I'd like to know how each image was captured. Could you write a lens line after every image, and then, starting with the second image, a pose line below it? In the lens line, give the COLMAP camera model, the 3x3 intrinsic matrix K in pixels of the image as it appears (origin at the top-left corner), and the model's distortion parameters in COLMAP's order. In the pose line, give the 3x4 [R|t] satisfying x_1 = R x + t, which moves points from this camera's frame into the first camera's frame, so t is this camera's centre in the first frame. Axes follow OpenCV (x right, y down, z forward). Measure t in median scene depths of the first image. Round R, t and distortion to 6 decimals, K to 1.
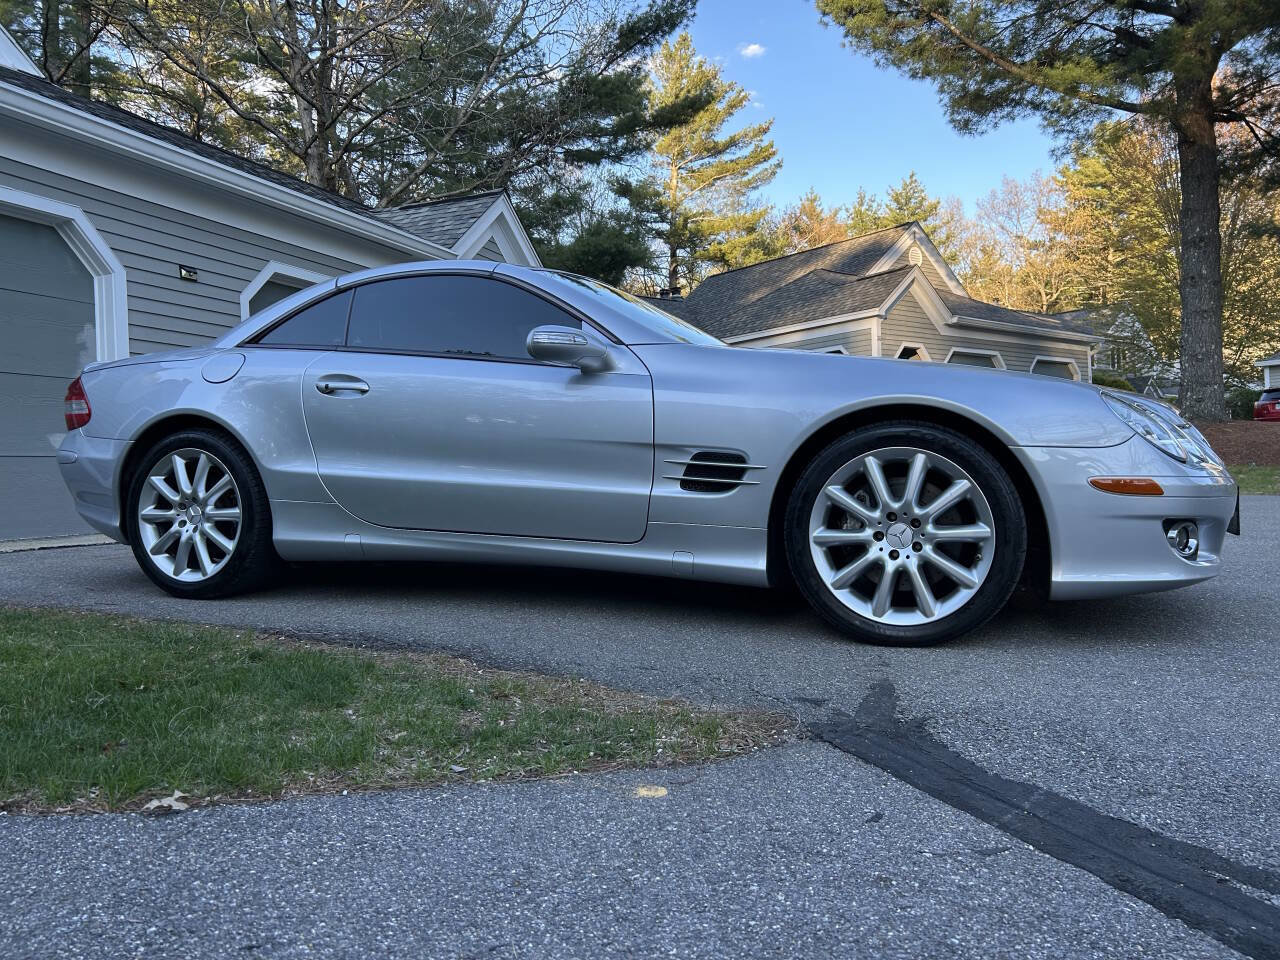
lens RADIAL K [[976.4, 0, 647.6], [0, 976.4, 483.0], [0, 0, 1]] dist [0.047314, -0.053052]
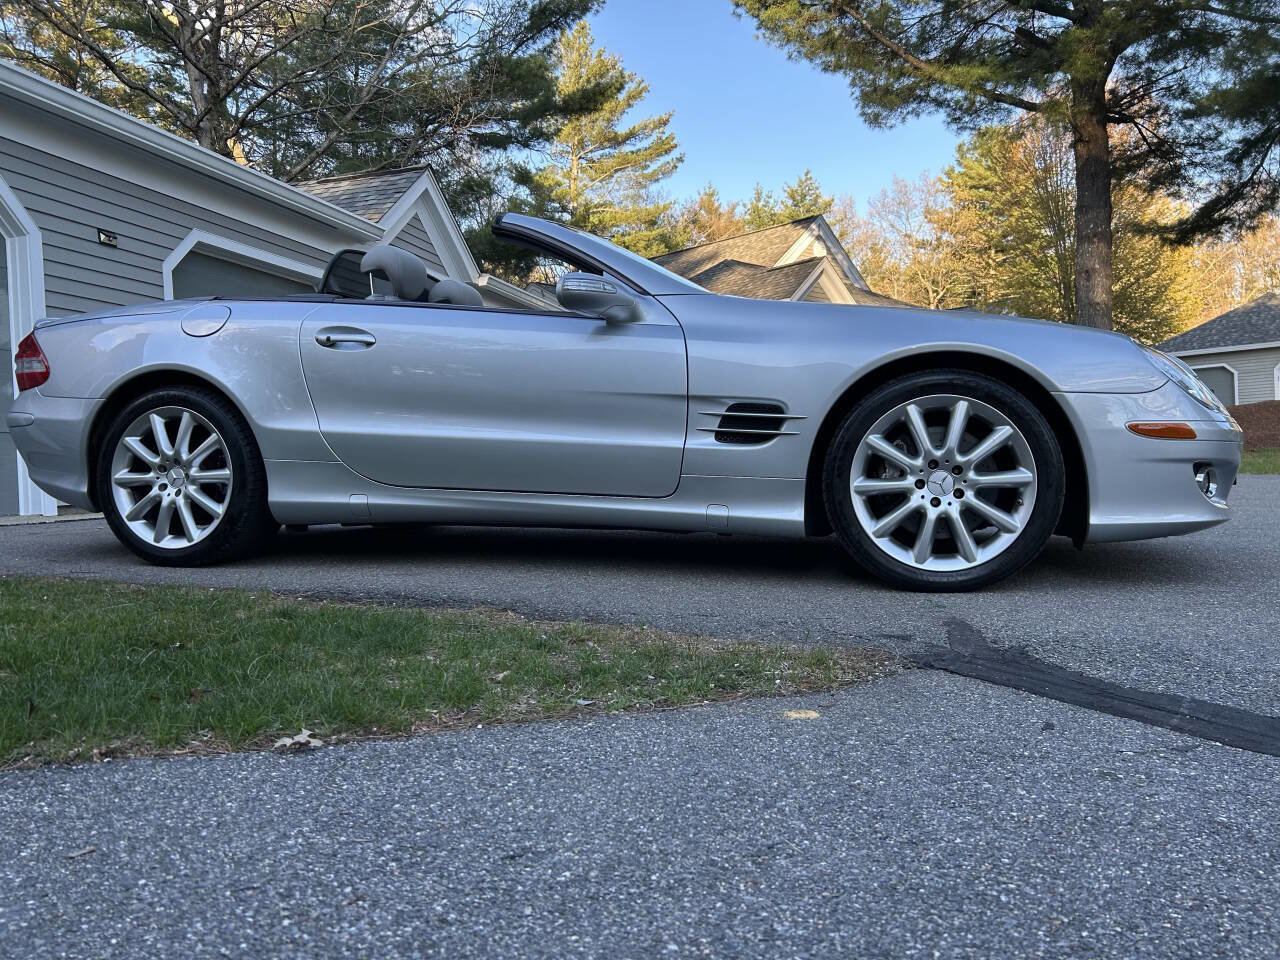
lens RADIAL K [[976.4, 0, 647.6], [0, 976.4, 483.0], [0, 0, 1]] dist [0.047314, -0.053052]
pose [[0.994386, -0.006362, 0.105626, -0.113817], [0.005661, 0.999960, 0.006932, 0.034187], [-0.105666, -0.006295, 0.994382, 0.019800]]
